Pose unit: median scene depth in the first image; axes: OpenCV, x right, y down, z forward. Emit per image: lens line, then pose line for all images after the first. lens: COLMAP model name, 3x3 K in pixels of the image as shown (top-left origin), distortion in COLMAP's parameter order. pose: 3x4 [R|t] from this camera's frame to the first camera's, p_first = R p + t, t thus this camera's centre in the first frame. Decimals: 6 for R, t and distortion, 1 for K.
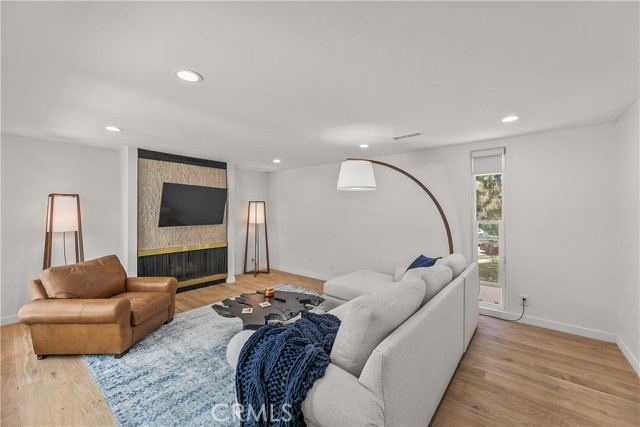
lens RADIAL K [[261.7, 0, 316.4], [0, 261.7, 212.8], [0, 0, 1]] dist [-0.001571, 0.000638]
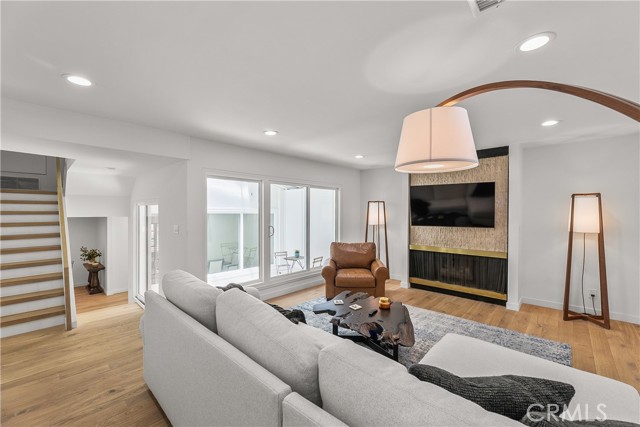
lens RADIAL K [[261.7, 0, 320.4], [0, 261.7, 215.2], [0, 0, 1]] dist [-0.001571, 0.000638]
pose [[-0.062219, 0.010883, -0.998003, 0.447976], [-0.002630, 0.999935, 0.011068, -0.002412], [0.998059, 0.003313, -0.062186, 0.533240]]
